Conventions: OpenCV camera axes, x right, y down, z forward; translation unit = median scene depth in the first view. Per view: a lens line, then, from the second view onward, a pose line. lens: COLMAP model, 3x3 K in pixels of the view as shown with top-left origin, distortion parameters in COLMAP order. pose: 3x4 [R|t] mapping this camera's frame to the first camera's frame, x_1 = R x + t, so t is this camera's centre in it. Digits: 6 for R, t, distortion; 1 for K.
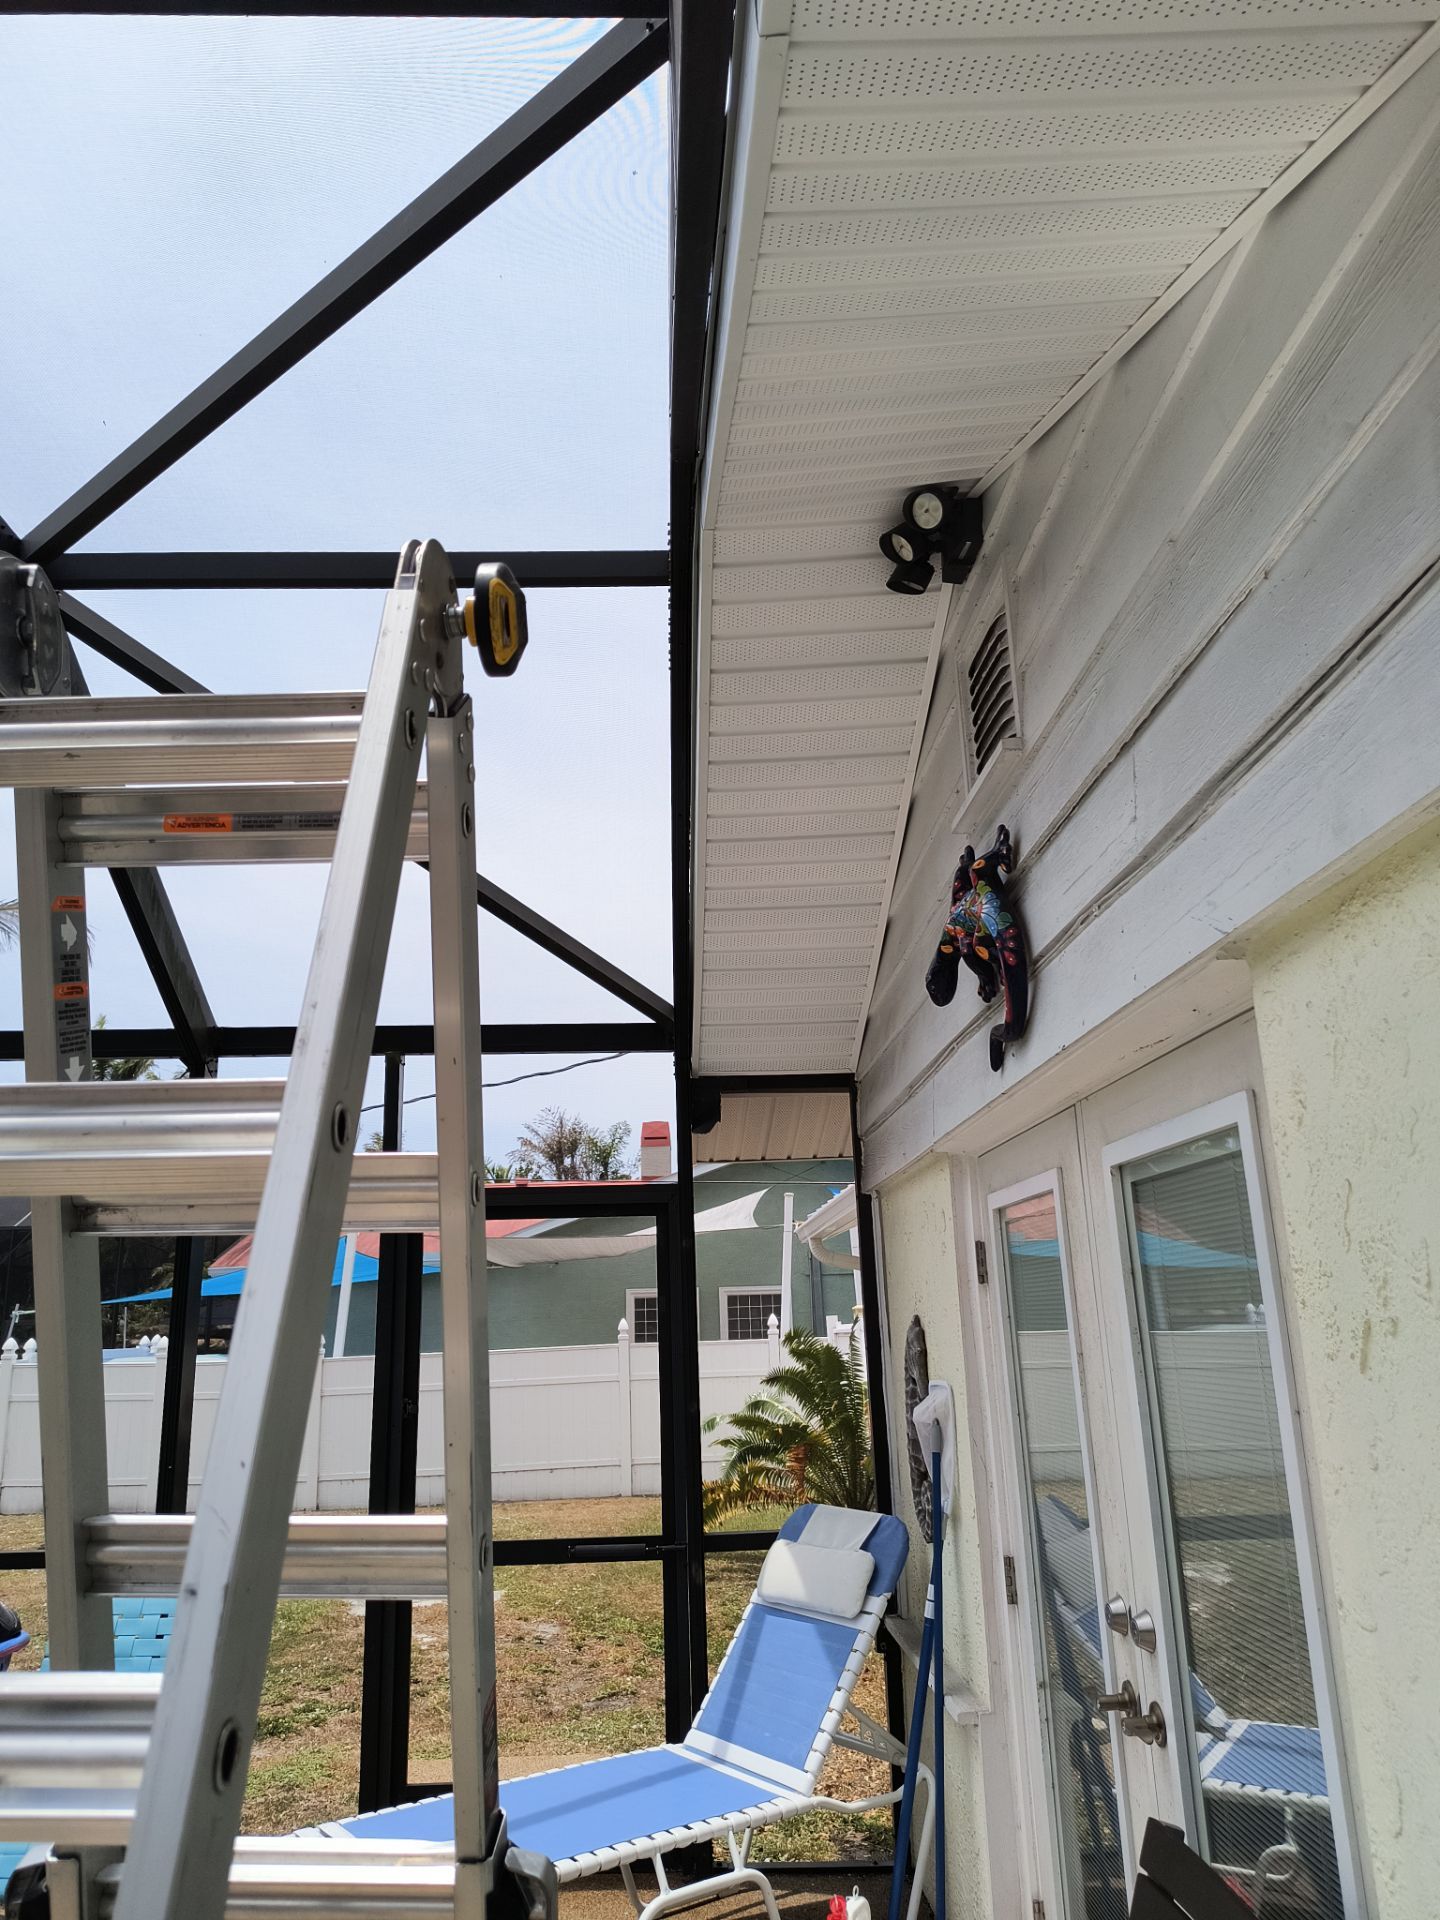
lens RADIAL K [[1288.5, 0, 709.6], [0, 1288.5, 959.5], [0, 0, 1]] dist [0.041110, -0.047884]
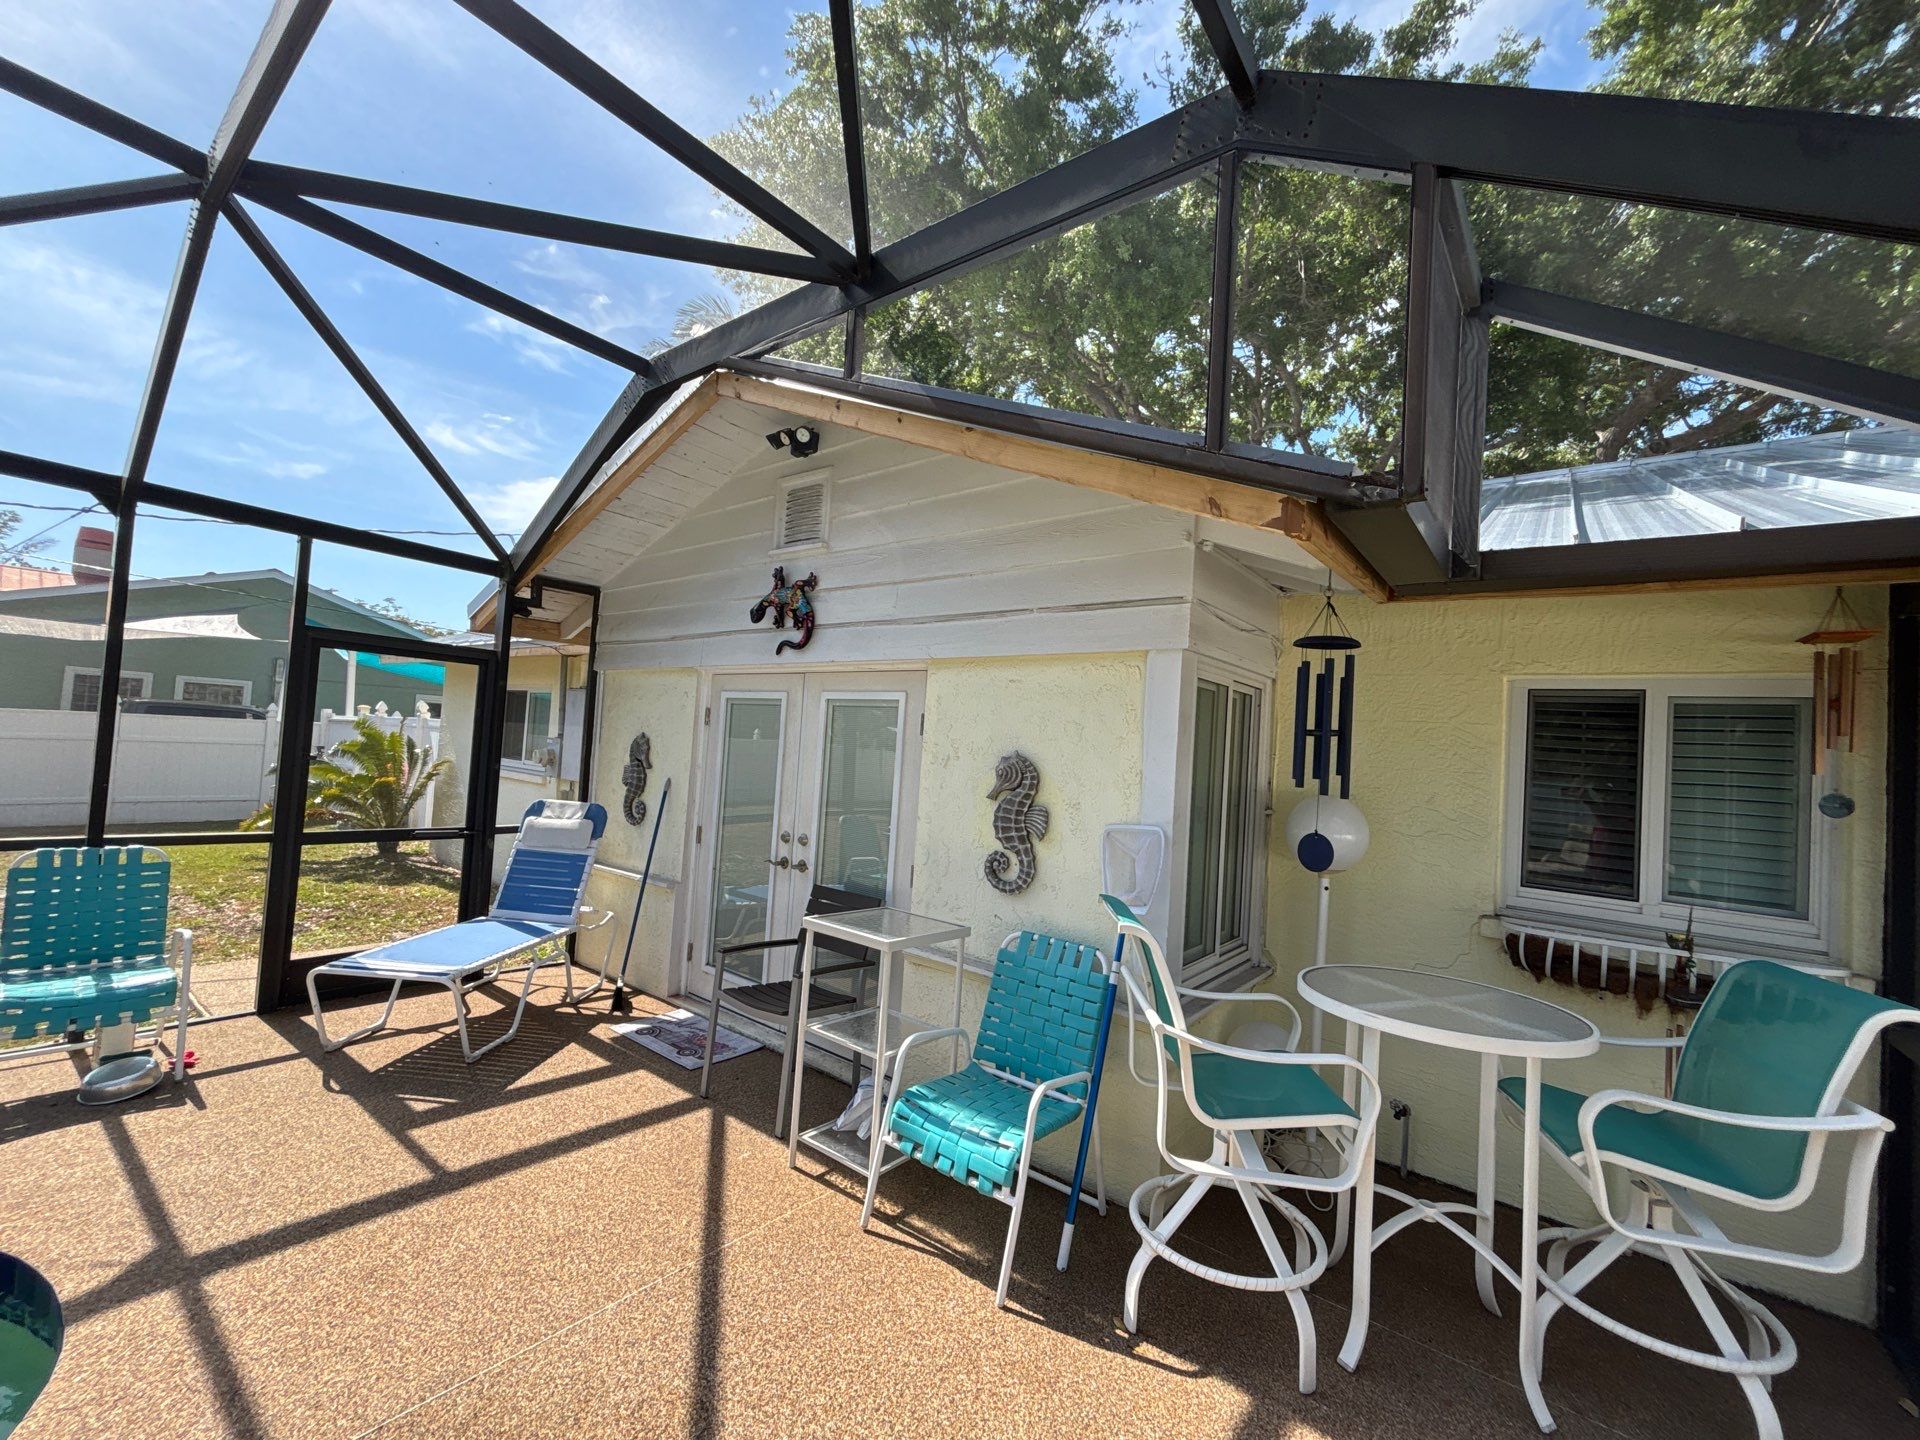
lens RADIAL K [[761.1, 0, 960.0], [0, 761.1, 720.0], [0, 0, 1]] dist [-0.001502, 0.000000]
pose [[0.617341, 0.091151, 0.781397, -0.804749], [-0.285175, 0.951637, 0.114291, -0.078360], [-0.733188, -0.293391, 0.613479, -0.311209]]
